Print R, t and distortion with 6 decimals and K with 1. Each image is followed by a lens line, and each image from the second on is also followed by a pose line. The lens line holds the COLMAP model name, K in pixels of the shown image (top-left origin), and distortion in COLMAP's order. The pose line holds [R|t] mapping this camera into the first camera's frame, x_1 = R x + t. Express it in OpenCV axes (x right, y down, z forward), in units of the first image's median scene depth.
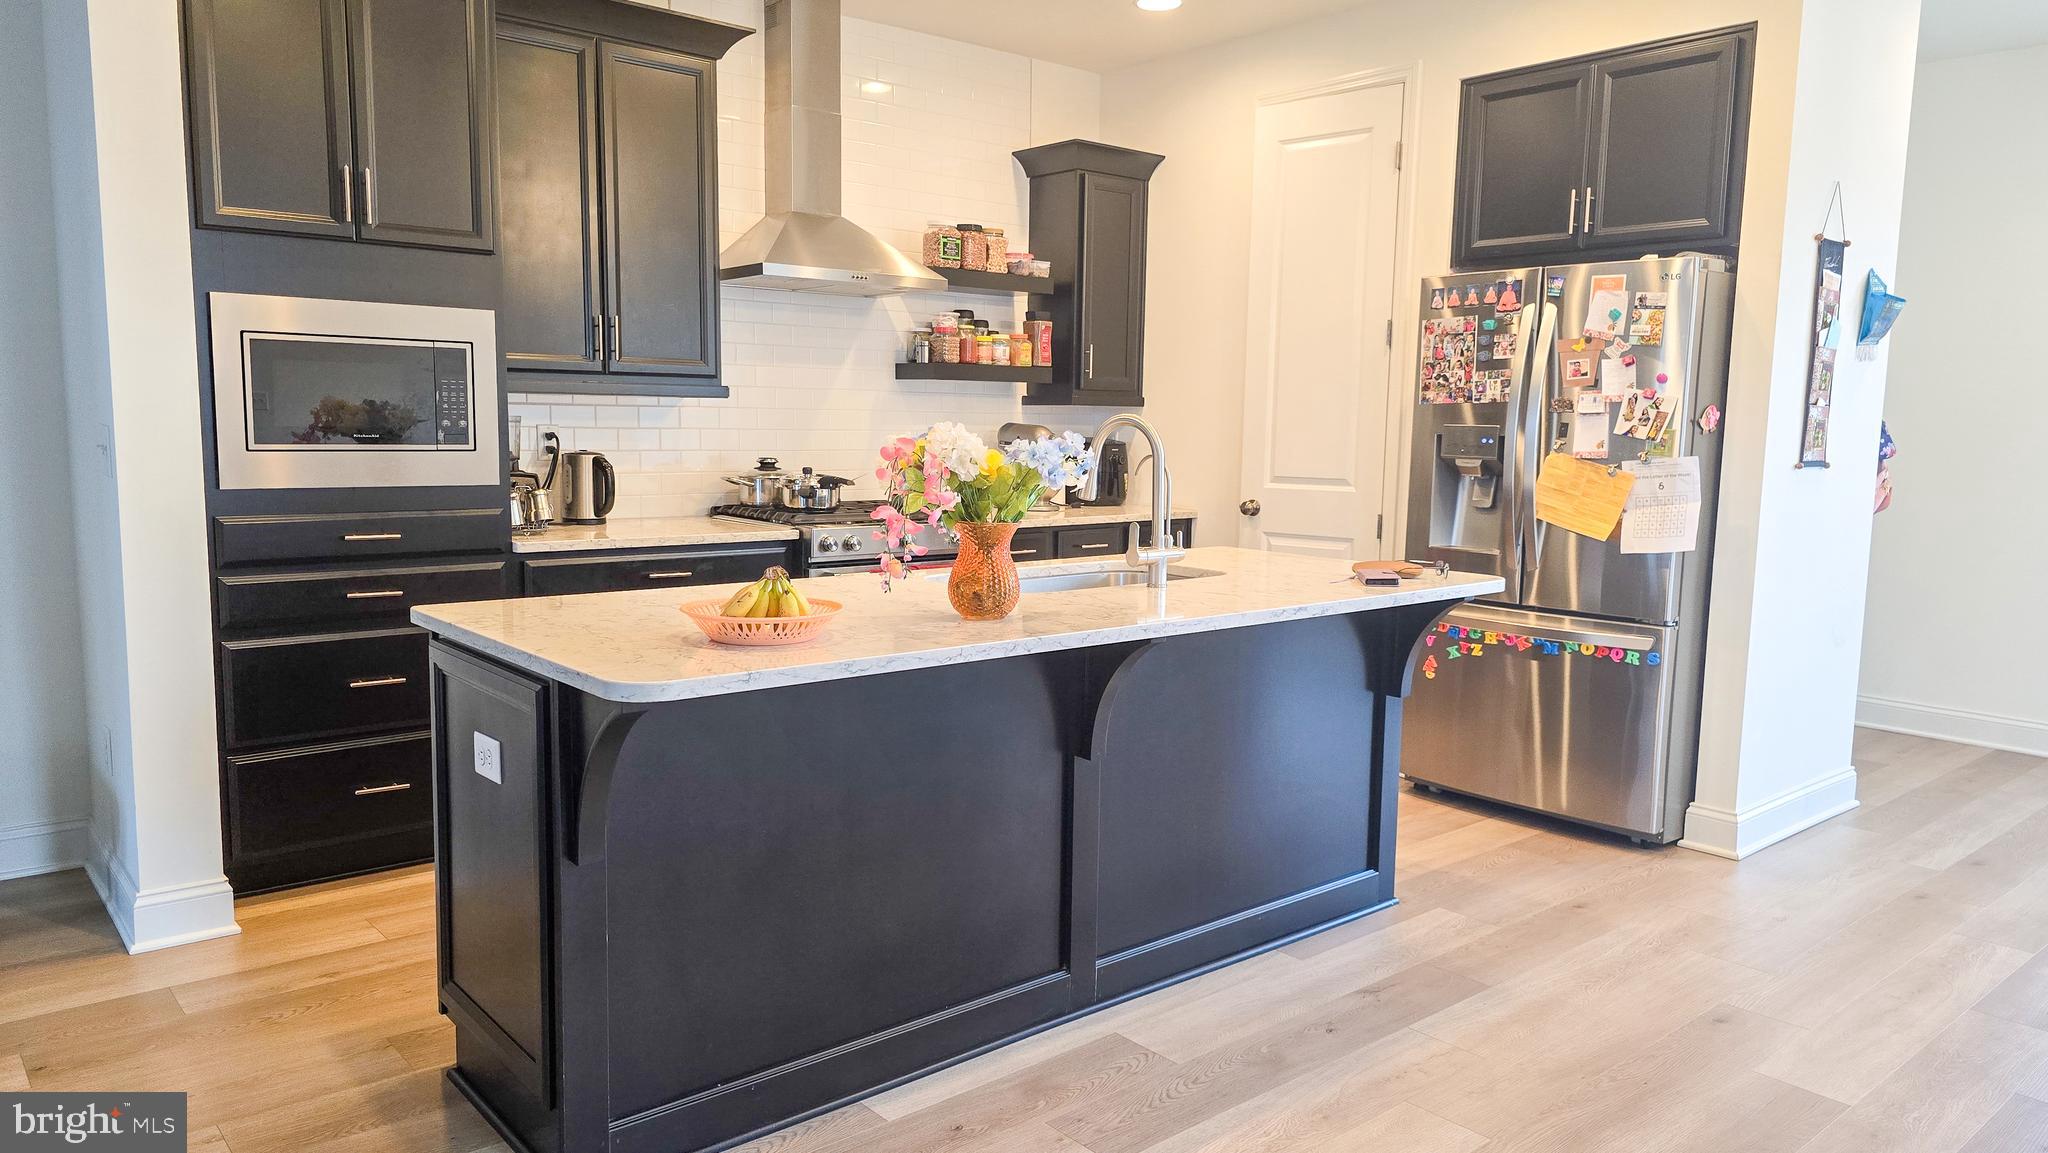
lens RADIAL K [[1369.8, 0, 1021.3], [0, 1369.8, 578.0], [0, 0, 1]] dist [0.047724, -0.002260]
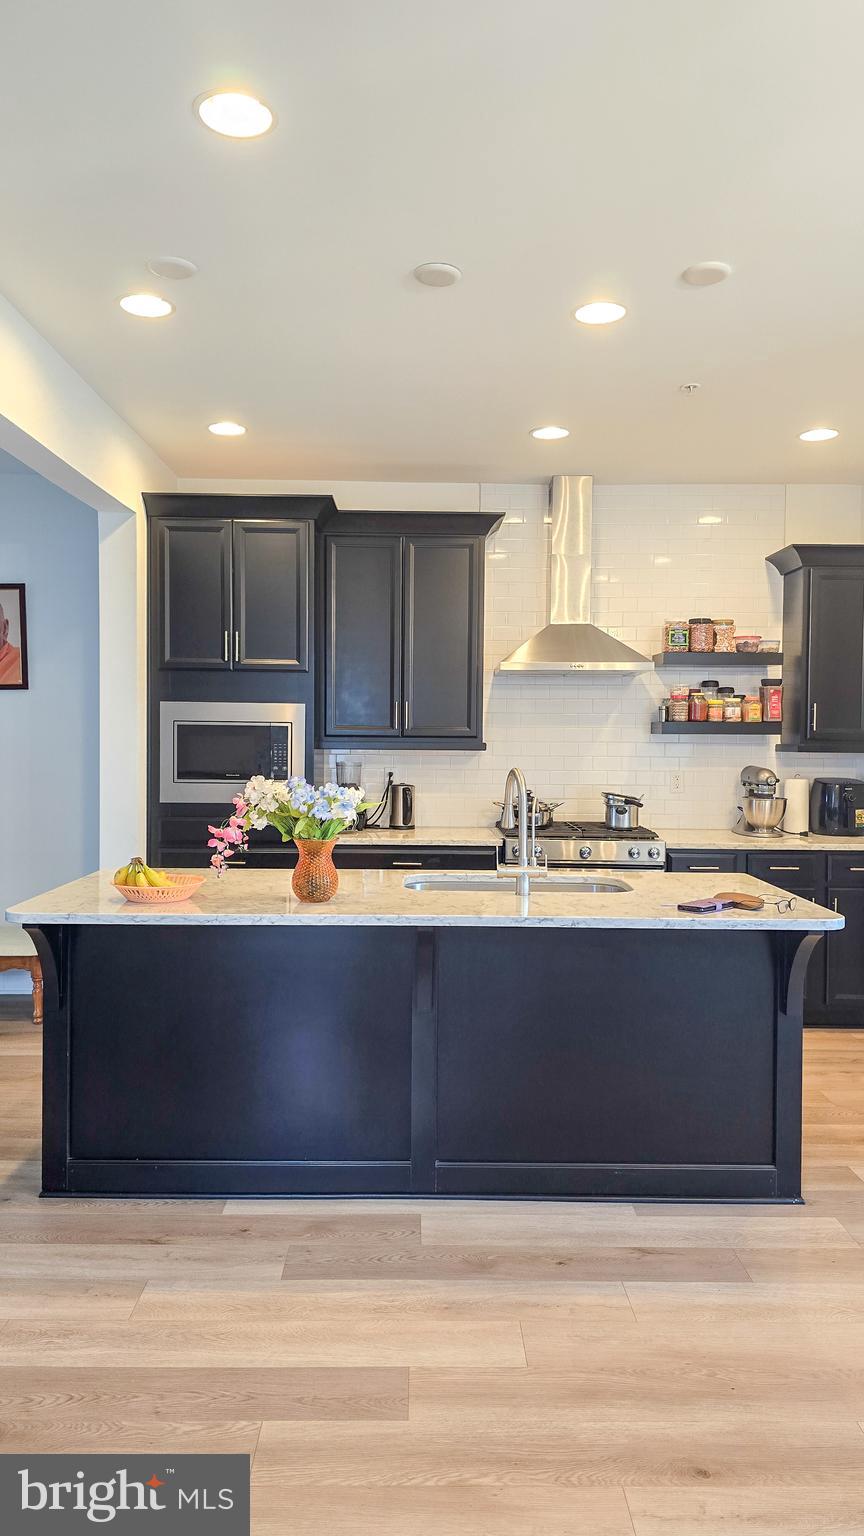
lens RADIAL K [[1027.4, 0, 429.9], [0, 1027.4, 759.5], [0, 0, 1]] dist [0.047724, -0.002260]
pose [[0.773438, 0.005476, -0.633849, 0.557870], [-0.072036, 0.994244, -0.079310, -0.033089], [0.629766, 0.107001, 0.769380, 0.115147]]
